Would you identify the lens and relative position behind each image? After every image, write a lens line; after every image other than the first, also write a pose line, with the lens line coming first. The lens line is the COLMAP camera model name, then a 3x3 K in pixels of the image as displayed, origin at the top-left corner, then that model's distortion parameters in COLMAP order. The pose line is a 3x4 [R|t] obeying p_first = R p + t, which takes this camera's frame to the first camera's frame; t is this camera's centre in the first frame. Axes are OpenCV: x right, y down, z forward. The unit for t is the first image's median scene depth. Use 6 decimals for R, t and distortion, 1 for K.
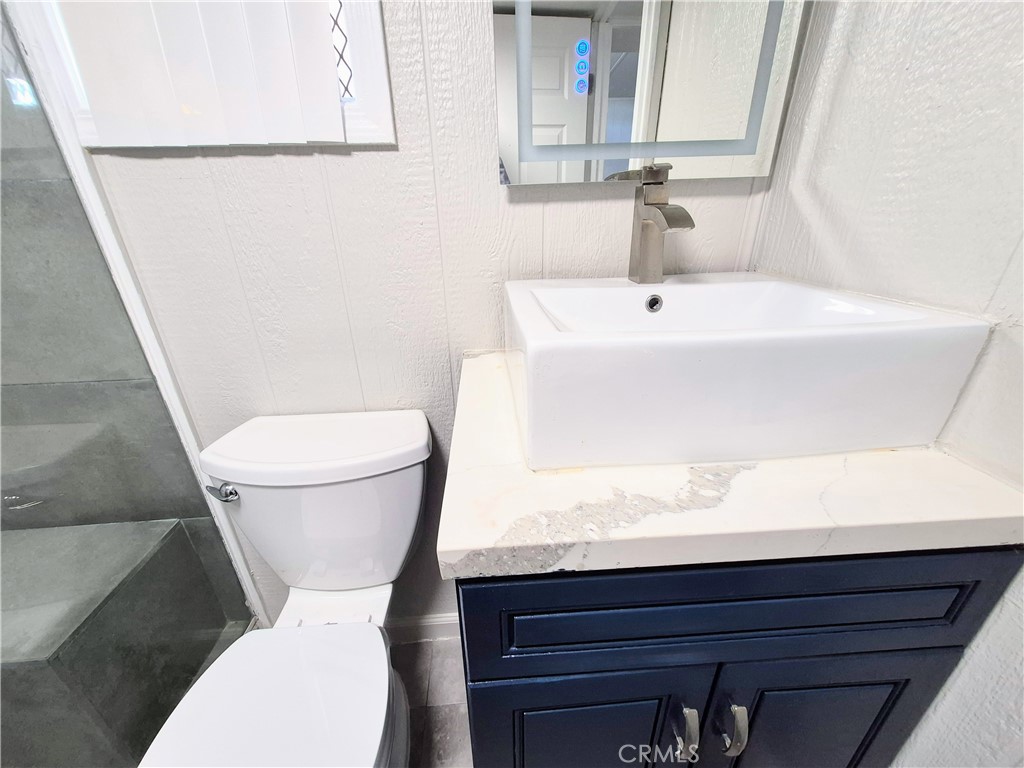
lens RADIAL K [[400.0, 0, 514.5], [0, 400.0, 383.8], [0, 0, 1]] dist [0.003958, -0.001673]
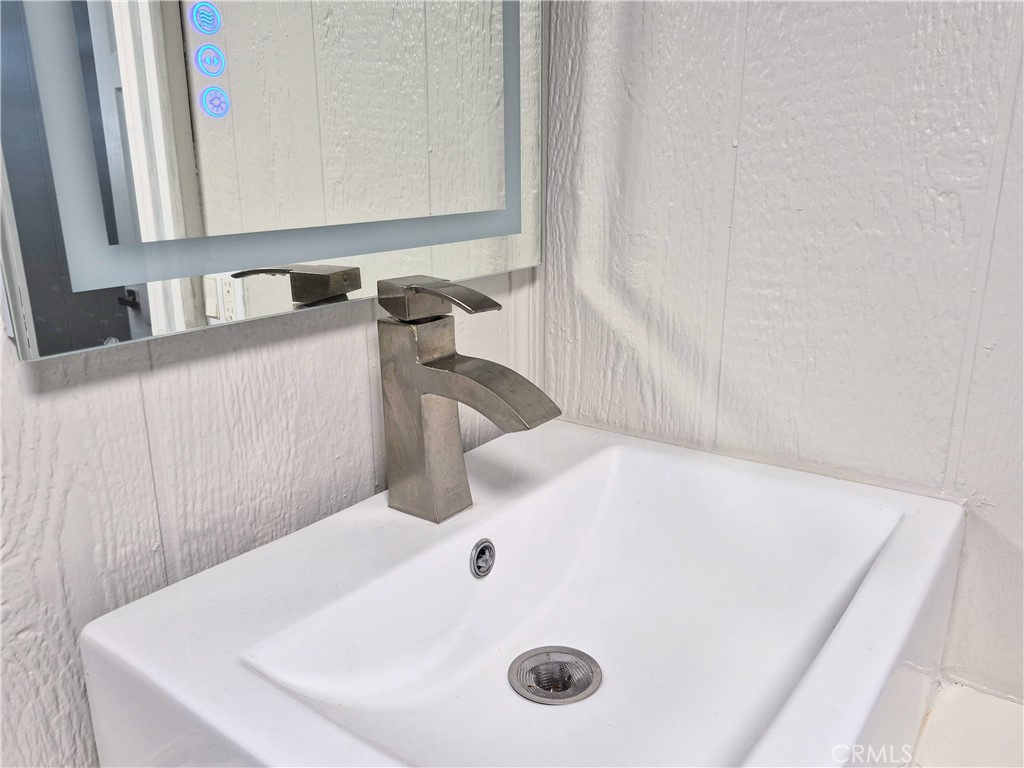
lens RADIAL K [[788.5, 0, 505.8], [0, 788.5, 390.8], [0, 0, 1]] dist [0.037774, -0.004553]
pose [[0.671353, -0.193085, 0.715544, -0.237447], [0.296521, 0.954805, -0.020560, -0.357333], [-0.679235, 0.225977, 0.698265, 0.313969]]
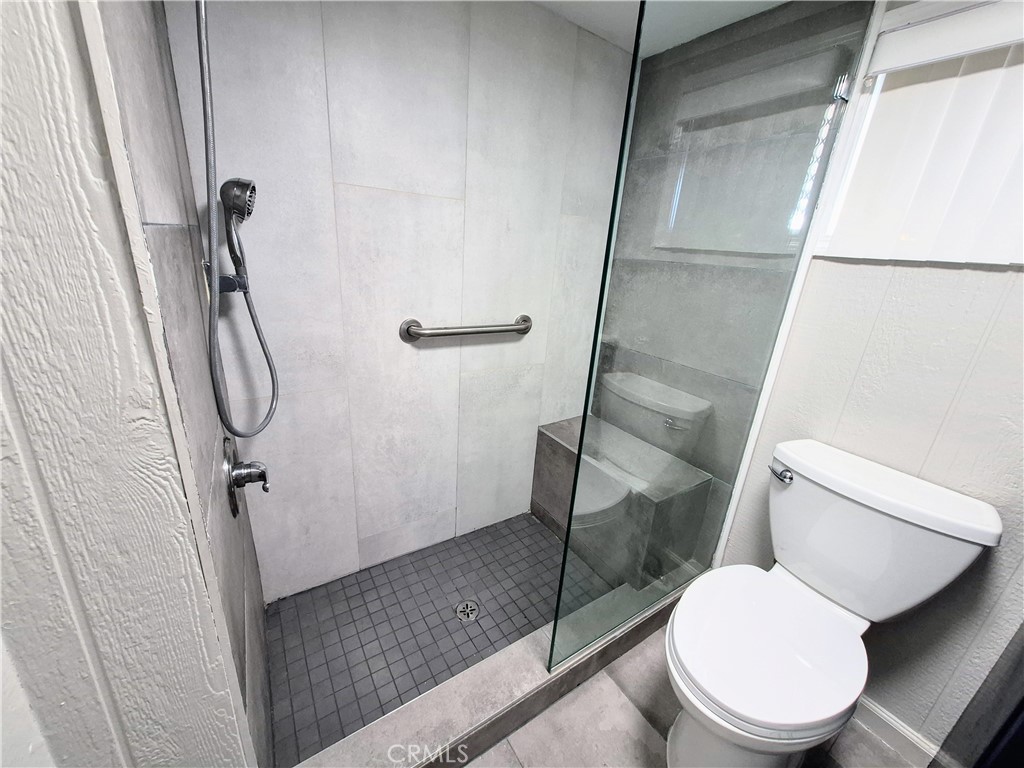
lens RADIAL K [[400.0, 0, 508.7], [0, 400.0, 382.7], [0, 0, 1]] dist [0.003958, -0.001673]
pose [[0.486726, 0.328561, -0.809411, -0.142794], [-0.424342, 0.898834, 0.109689, 0.253113], [0.763565, 0.290078, 0.576908, -0.794064]]
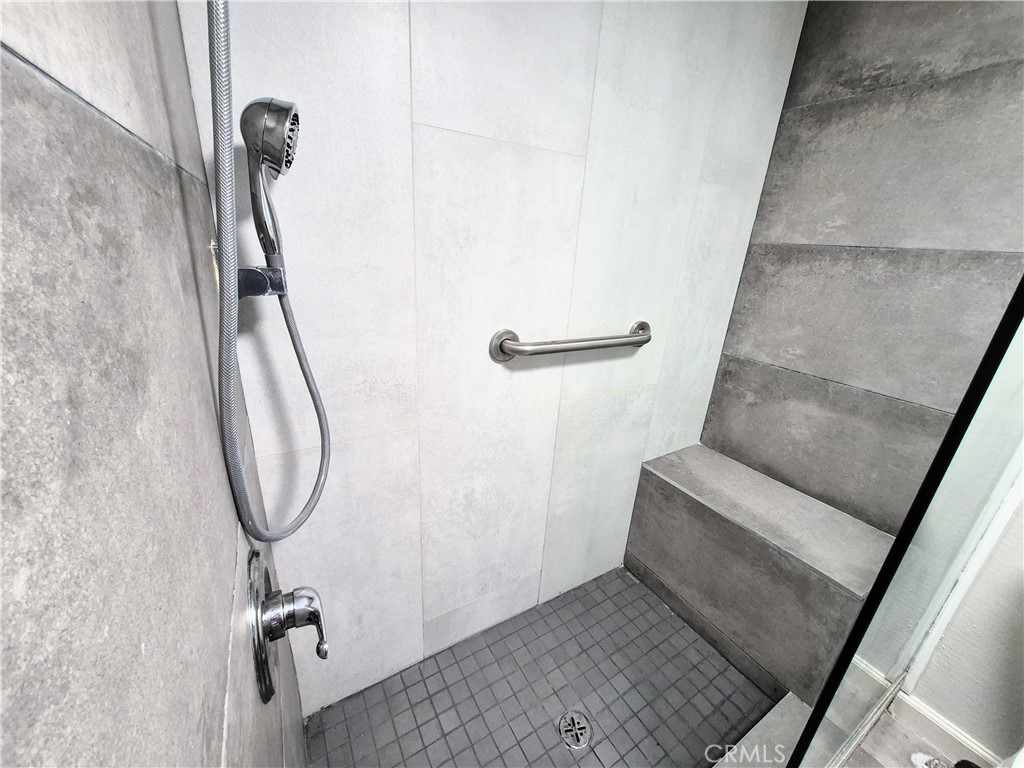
lens RADIAL K [[400.0, 0, 509.6], [0, 400.0, 383.4], [0, 0, 1]] dist [0.003958, -0.001673]
pose [[0.453110, 0.341796, -0.823327, -0.834250], [-0.422913, 0.895447, 0.138990, 0.355132], [0.784752, 0.285218, 0.550286, -0.815822]]
